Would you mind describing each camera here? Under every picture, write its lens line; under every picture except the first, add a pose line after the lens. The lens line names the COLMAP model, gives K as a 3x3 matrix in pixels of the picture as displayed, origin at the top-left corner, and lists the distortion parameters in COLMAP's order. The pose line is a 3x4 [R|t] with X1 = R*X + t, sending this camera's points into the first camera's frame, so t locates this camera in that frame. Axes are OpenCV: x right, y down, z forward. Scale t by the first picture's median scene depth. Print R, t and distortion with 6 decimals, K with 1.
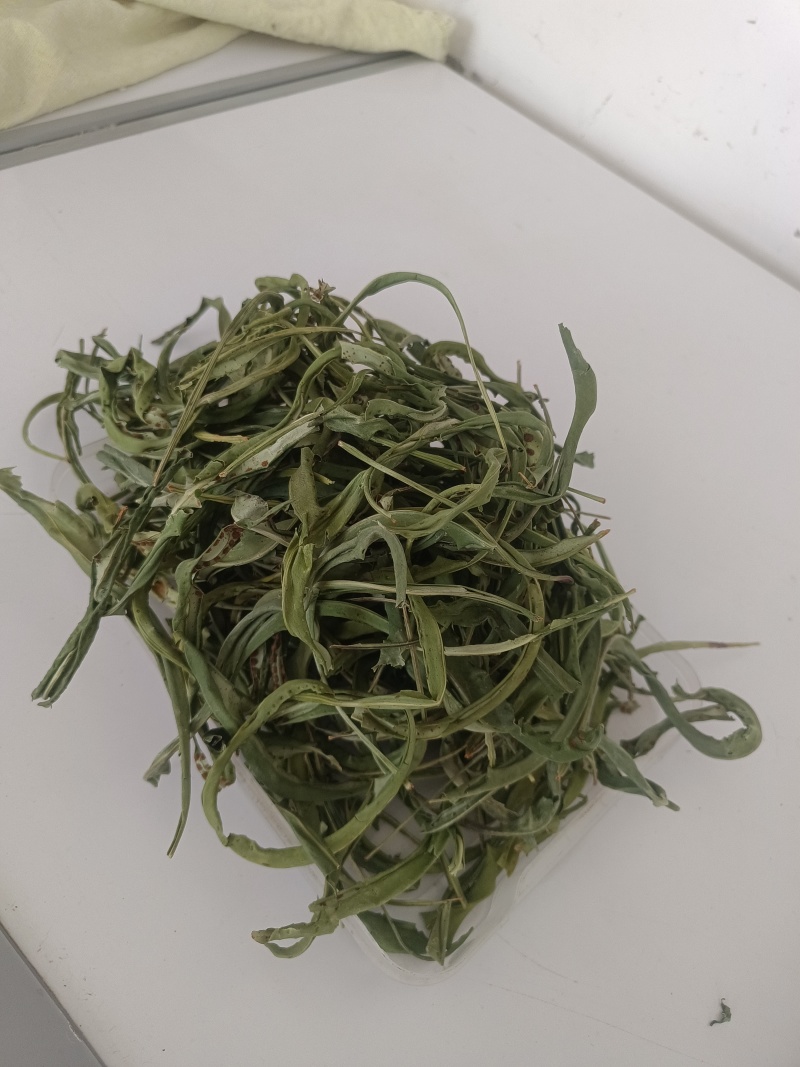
lens RADIAL K [[762.4, 0, 397.5], [0, 762.4, 519.3], [0, 0, 1]] dist [-0.007861, -0.003822]
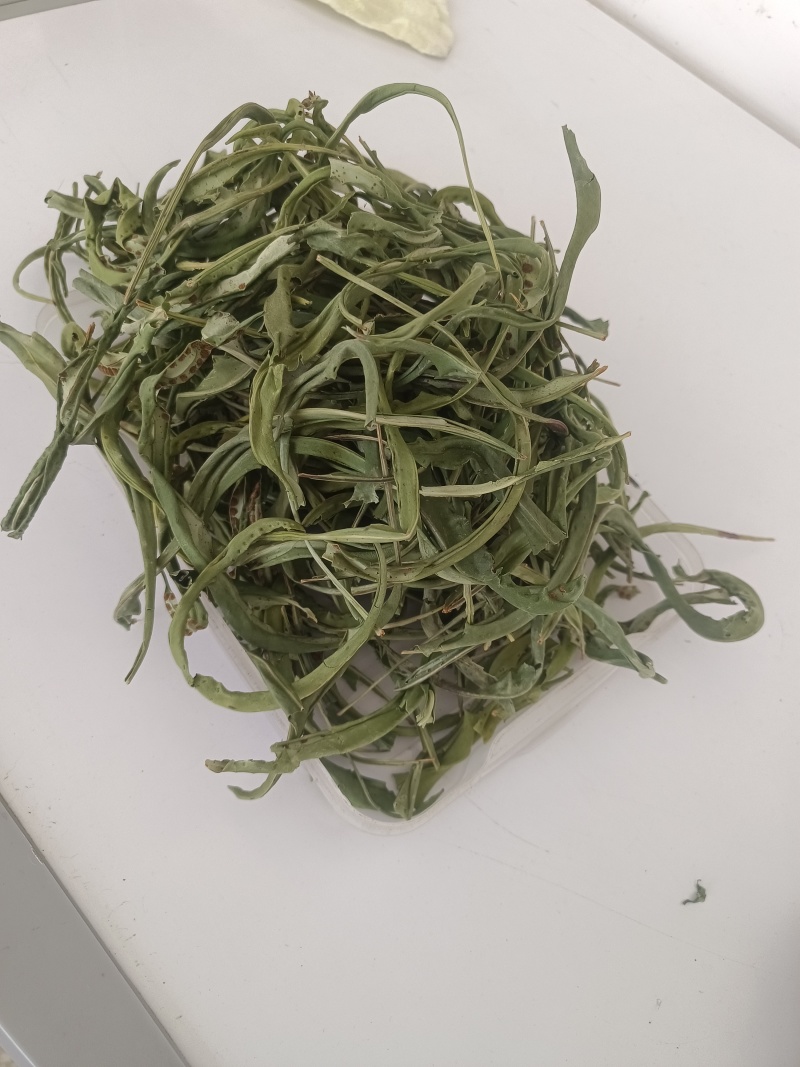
lens RADIAL K [[762.4, 0, 397.5], [0, 762.4, 519.3], [0, 0, 1]] dist [-0.007861, -0.003822]
pose [[0.997862, 0.049979, -0.042116, 0.068563], [-0.046520, 0.995752, 0.079457, 0.126021], [0.045909, -0.077328, 0.995948, 0.053966]]
